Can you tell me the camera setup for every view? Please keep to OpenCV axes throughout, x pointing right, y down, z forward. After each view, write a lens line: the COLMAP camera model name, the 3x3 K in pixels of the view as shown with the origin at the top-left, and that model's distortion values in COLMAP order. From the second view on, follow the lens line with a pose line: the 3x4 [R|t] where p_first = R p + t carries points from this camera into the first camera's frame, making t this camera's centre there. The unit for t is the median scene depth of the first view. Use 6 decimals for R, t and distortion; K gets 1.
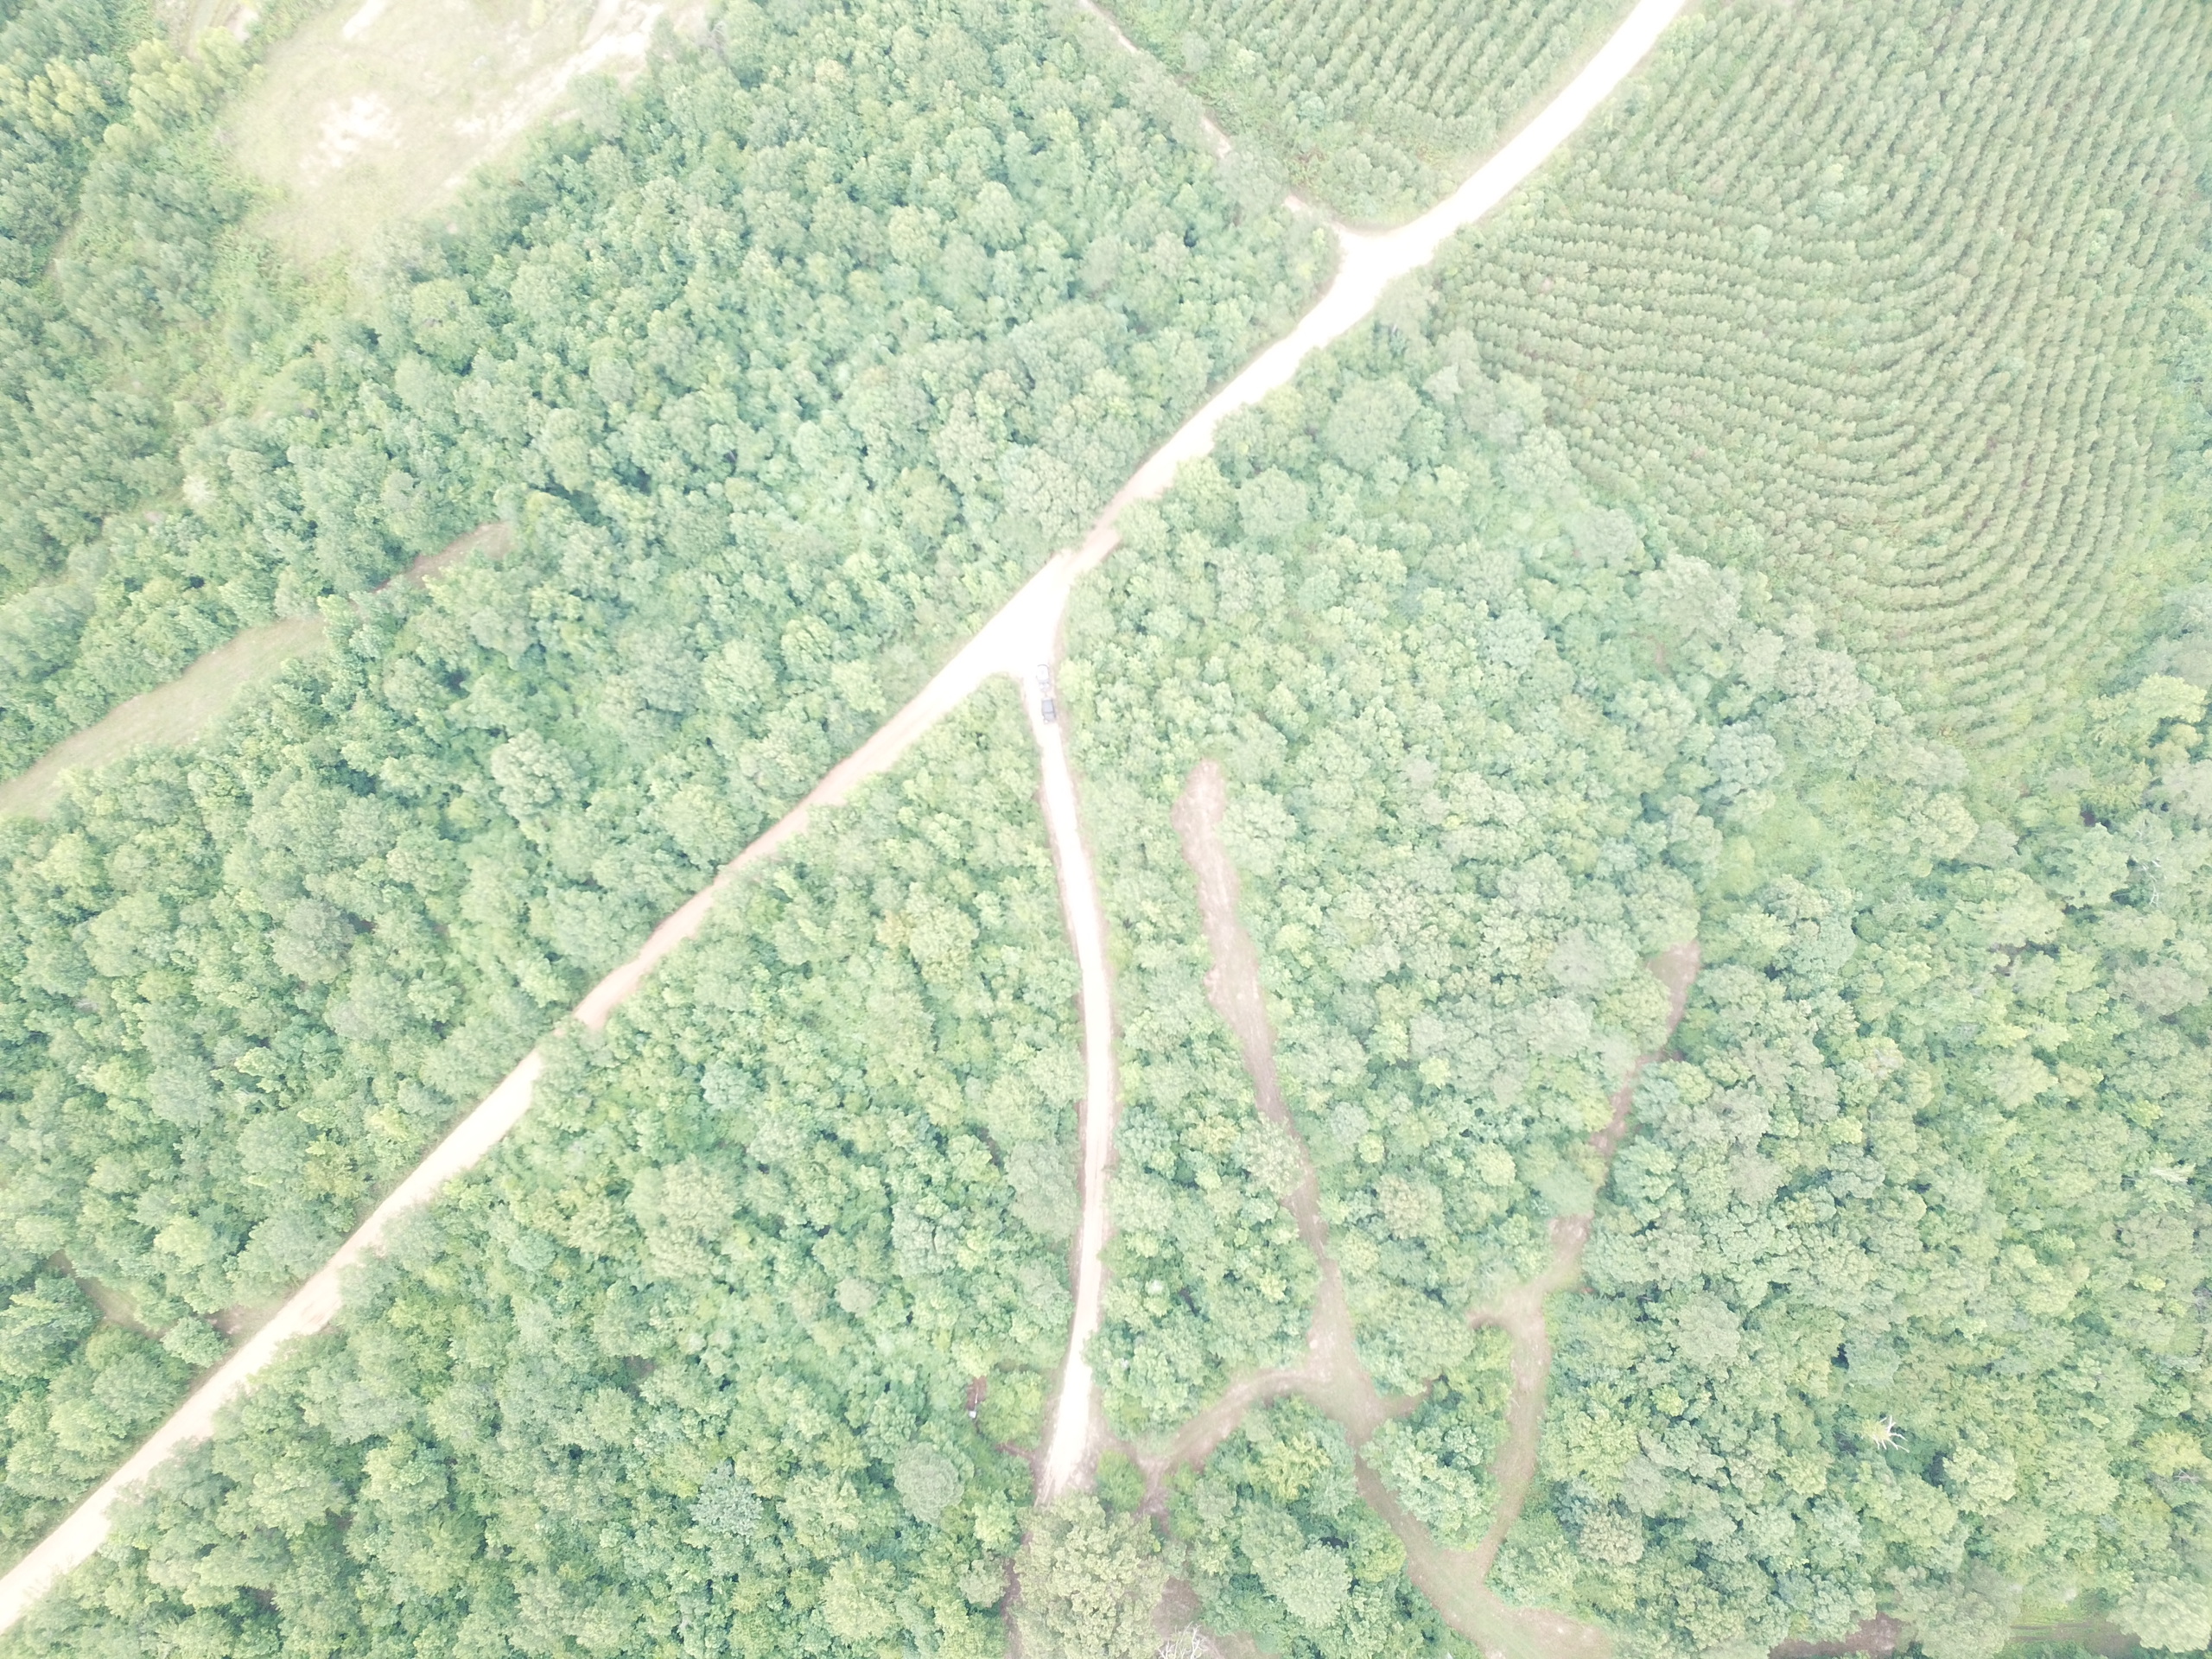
lens RADIAL K [[1698.1, 0, 1092.6], [0, 1698.1, 838.7], [0, 0, 1]] dist [0.022787, -0.017178]
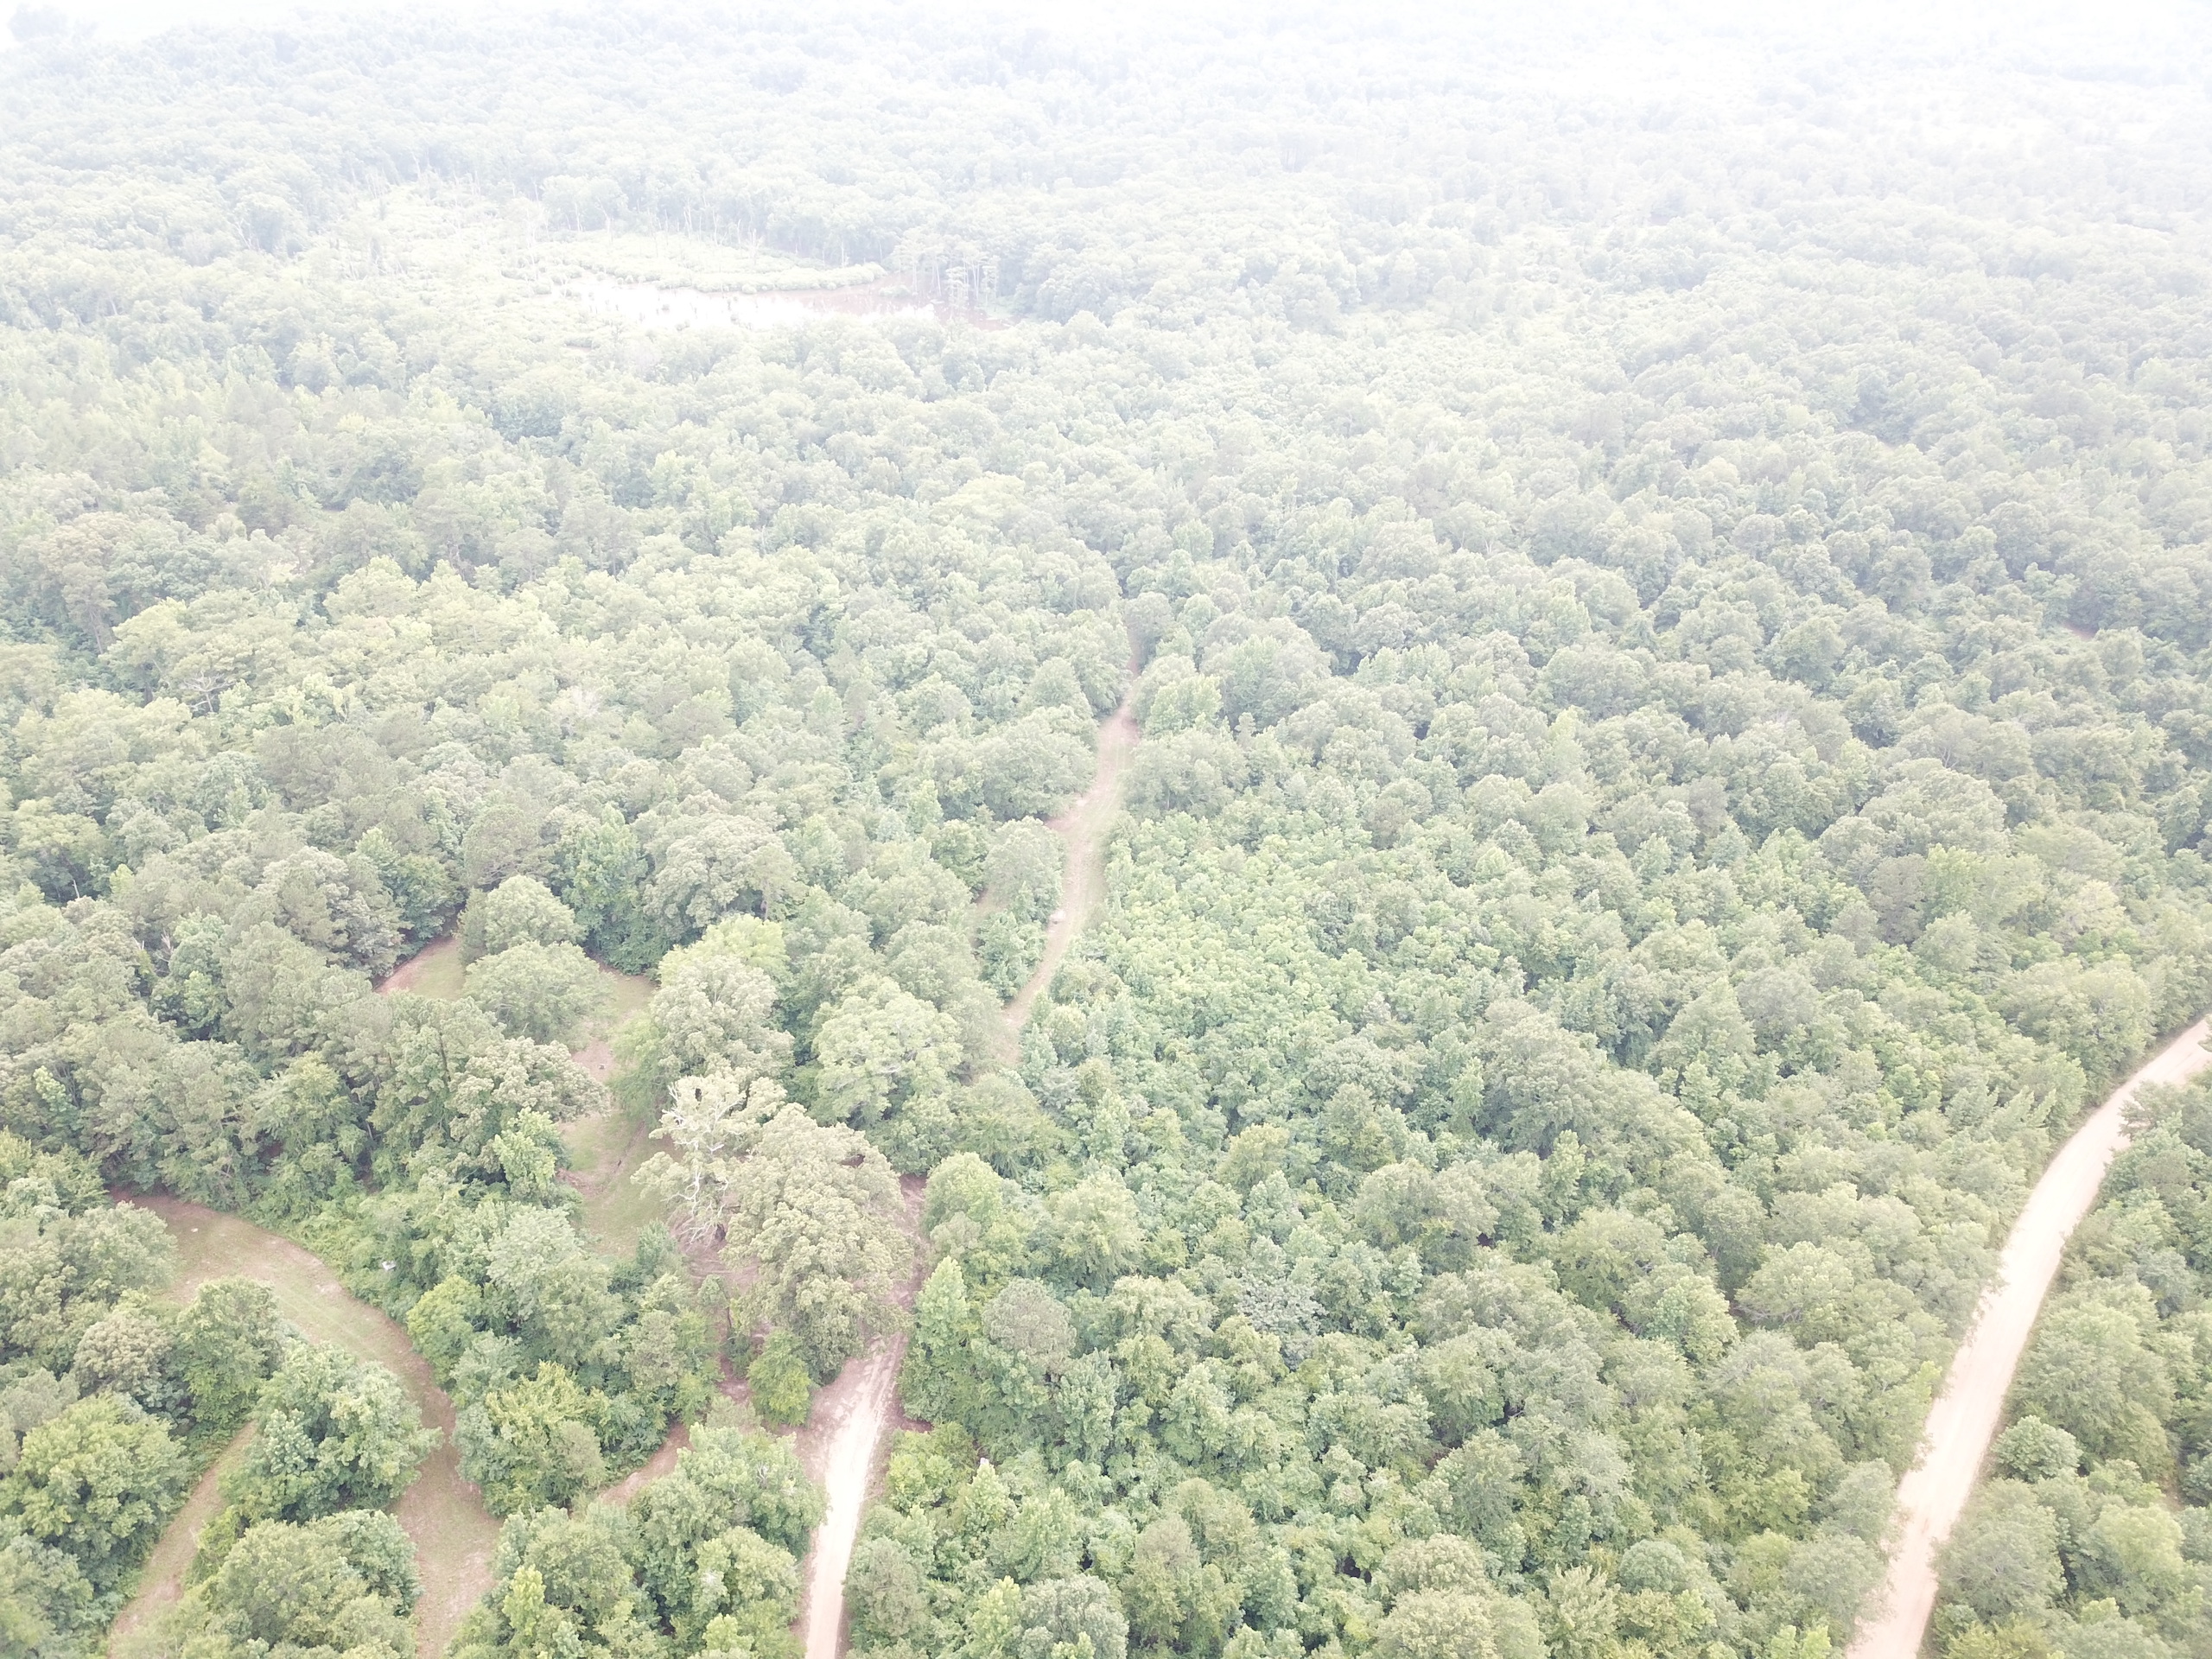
lens RADIAL K [[1698.1, 0, 1093.4], [0, 1698.1, 824.9], [0, 0, 1]] dist [0.022787, -0.017178]
pose [[-0.992407, 0.041634, -0.115739, -0.044764], [-0.122825, -0.385547, 0.914476, -0.238421], [-0.006550, 0.921748, 0.387733, 0.479672]]
